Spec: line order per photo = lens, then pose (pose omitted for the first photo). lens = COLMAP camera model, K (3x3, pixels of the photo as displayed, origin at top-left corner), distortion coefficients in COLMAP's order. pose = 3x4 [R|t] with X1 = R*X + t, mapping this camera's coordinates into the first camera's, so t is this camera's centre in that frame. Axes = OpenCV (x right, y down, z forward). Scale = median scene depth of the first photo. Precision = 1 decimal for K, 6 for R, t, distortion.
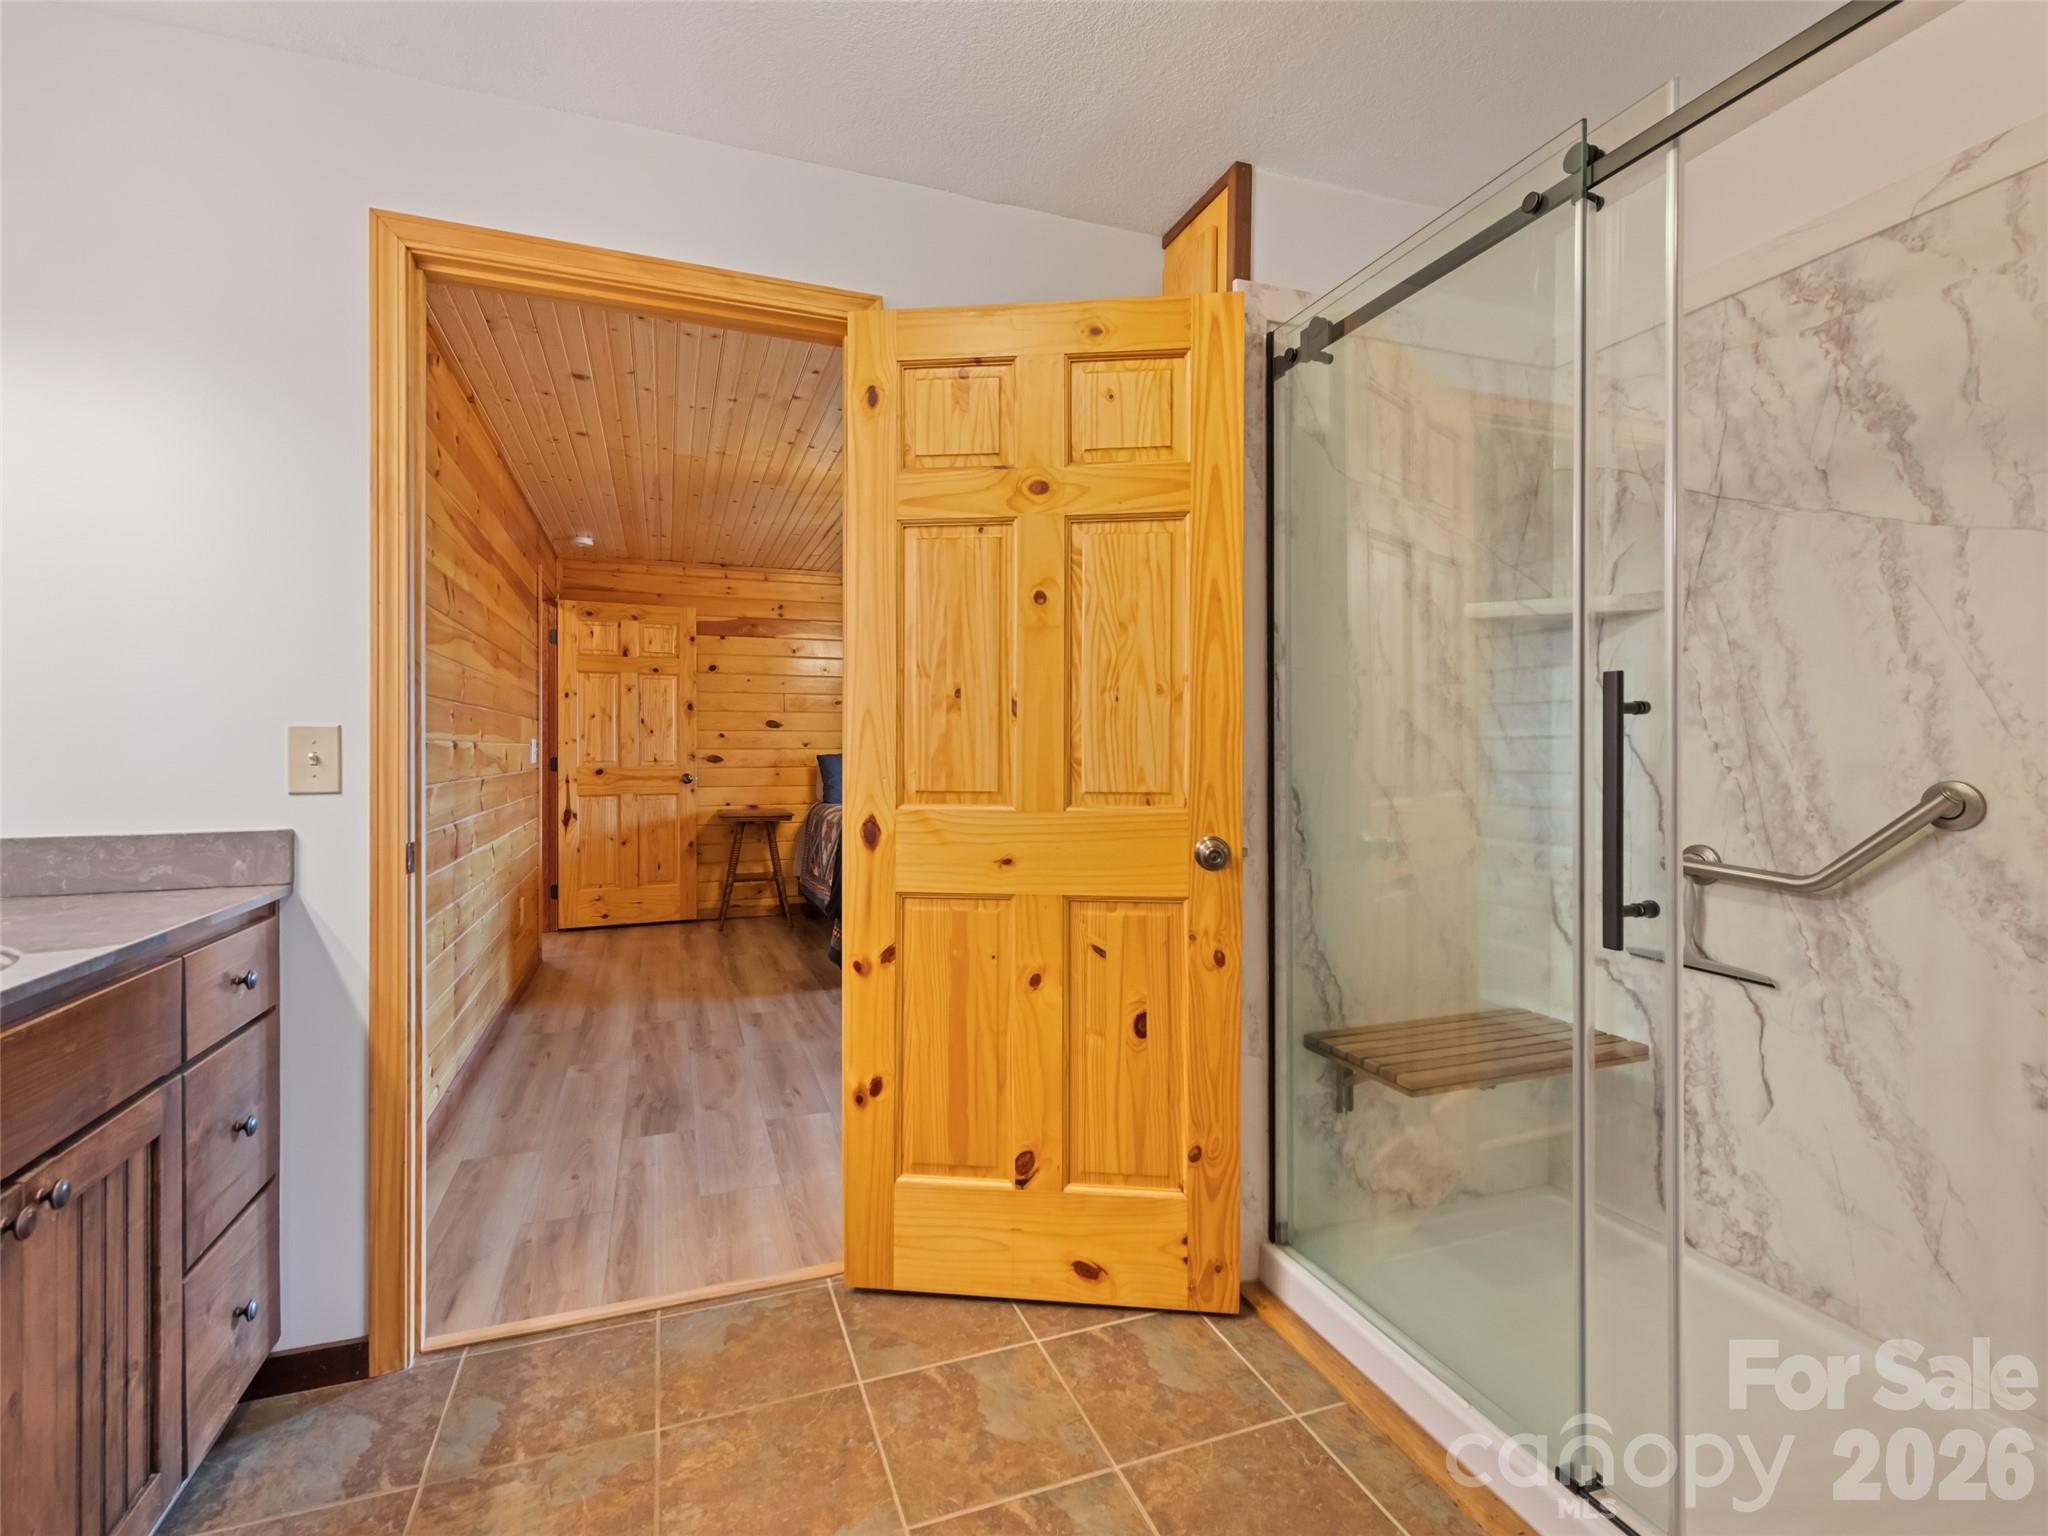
lens RADIAL K [[922.5, 0, 1022.4], [0, 922.5, 760.3], [0, 0, 1]] dist [0.014557, -0.002354]
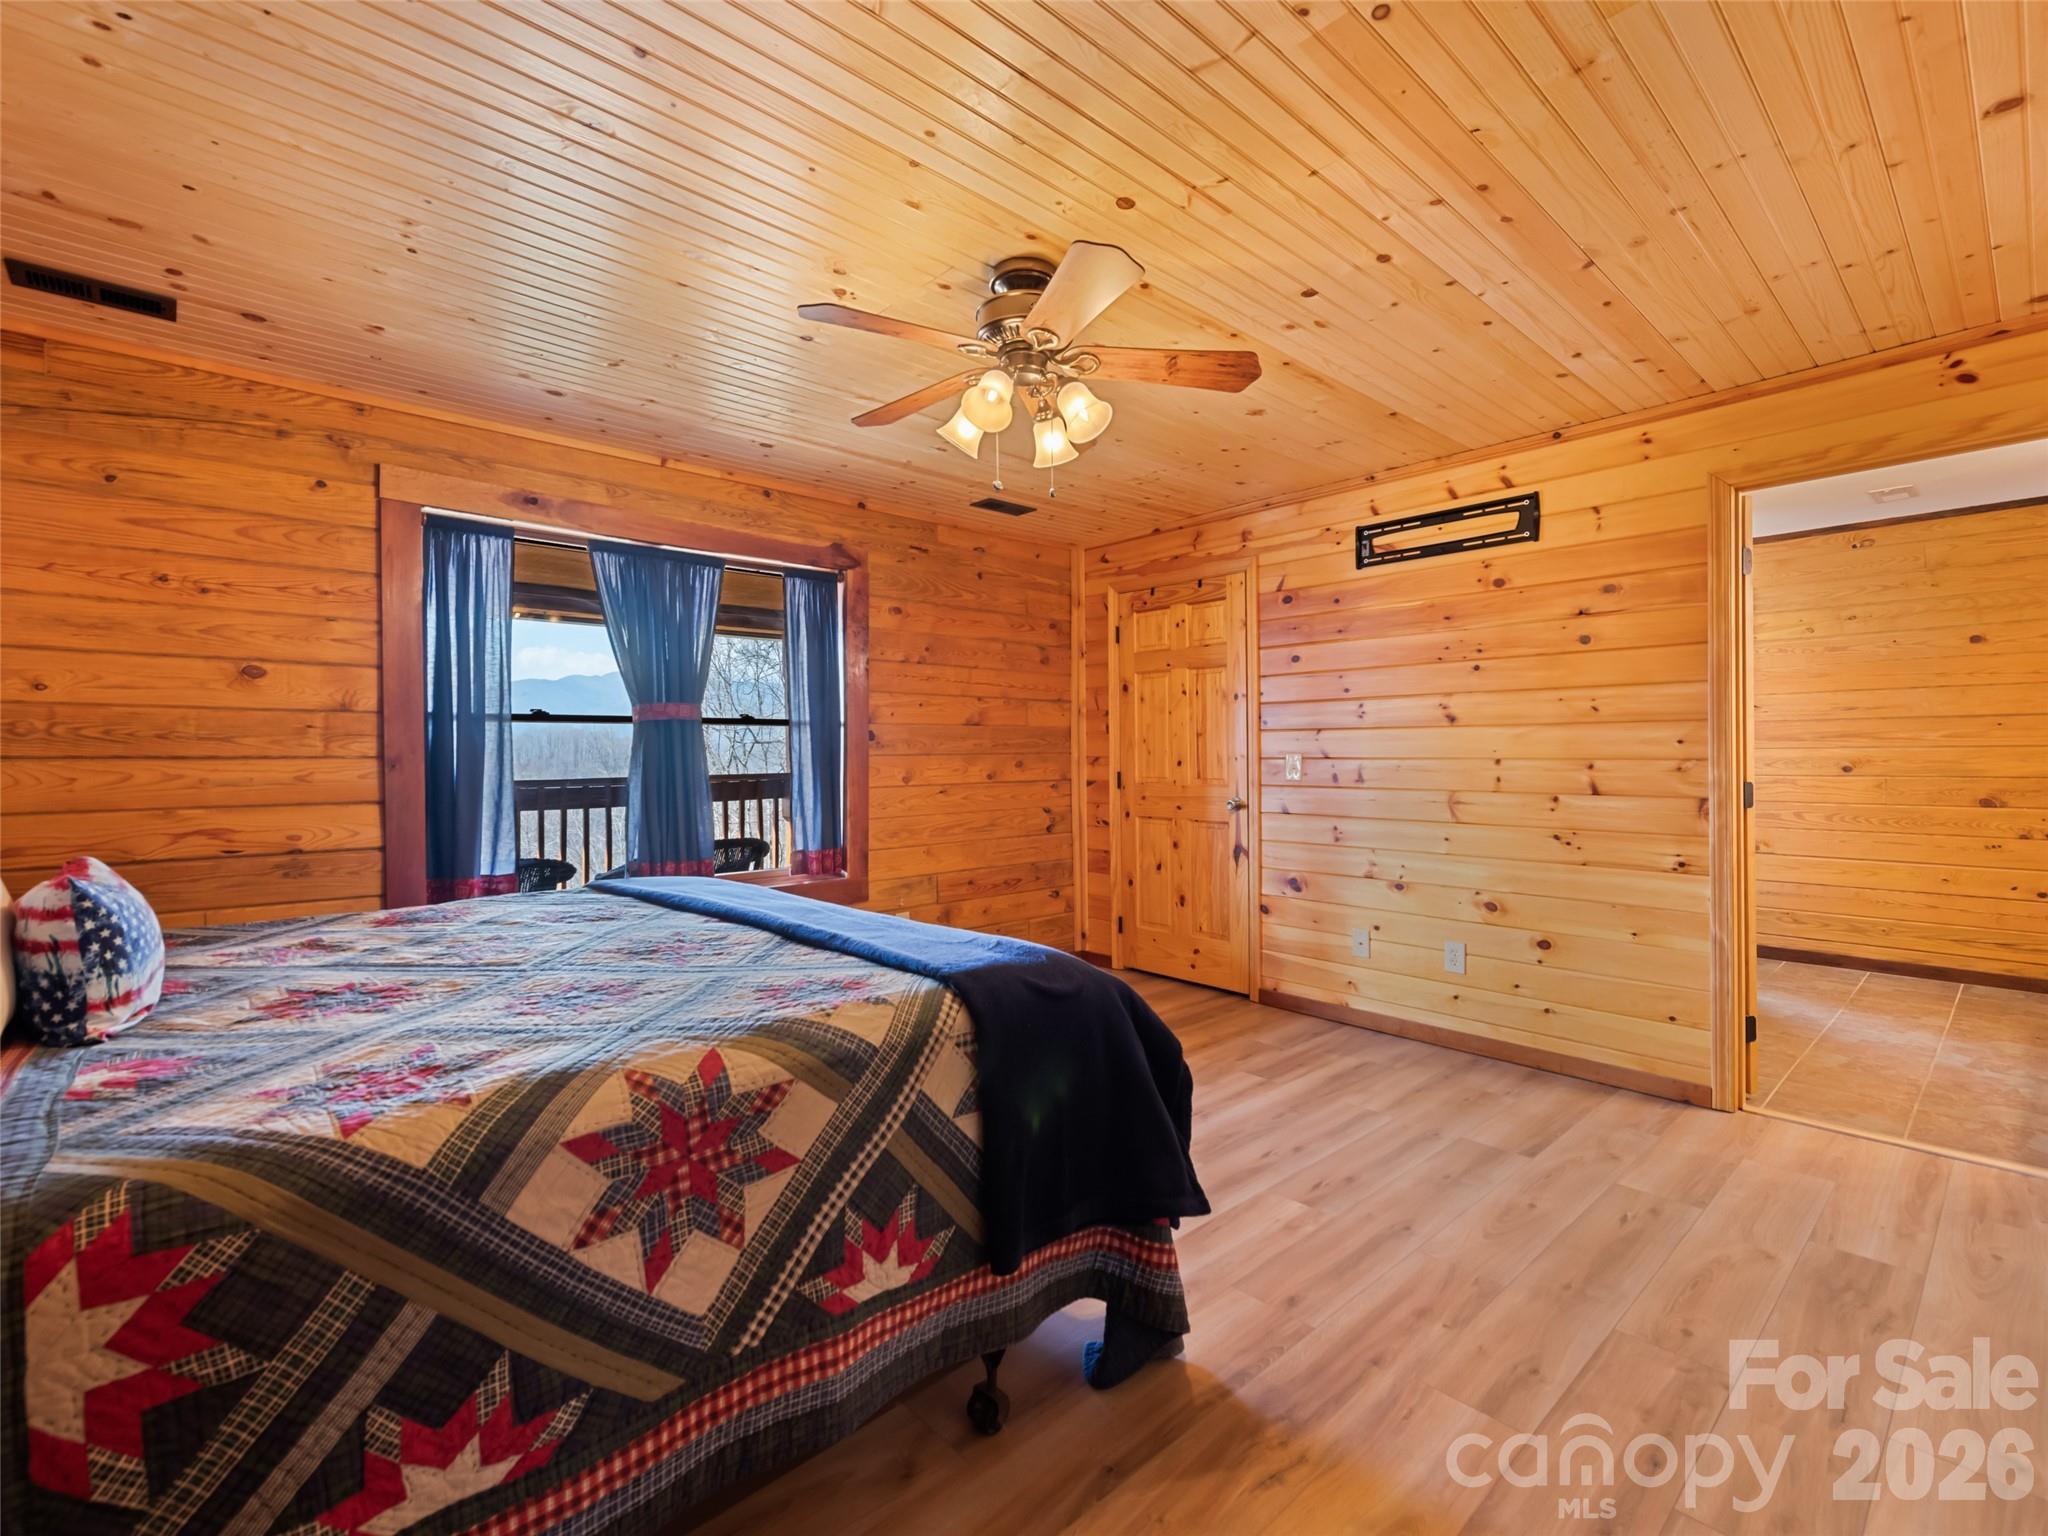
lens RADIAL K [[922.5, 0, 1019.3], [0, 922.5, 747.4], [0, 0, 1]] dist [0.014557, -0.002354]
pose [[-0.354531, 0.005741, 0.935027, -0.465004], [0.013626, 0.999907, -0.000973, -0.021783], [-0.934945, 0.012396, -0.354576, 1.025139]]
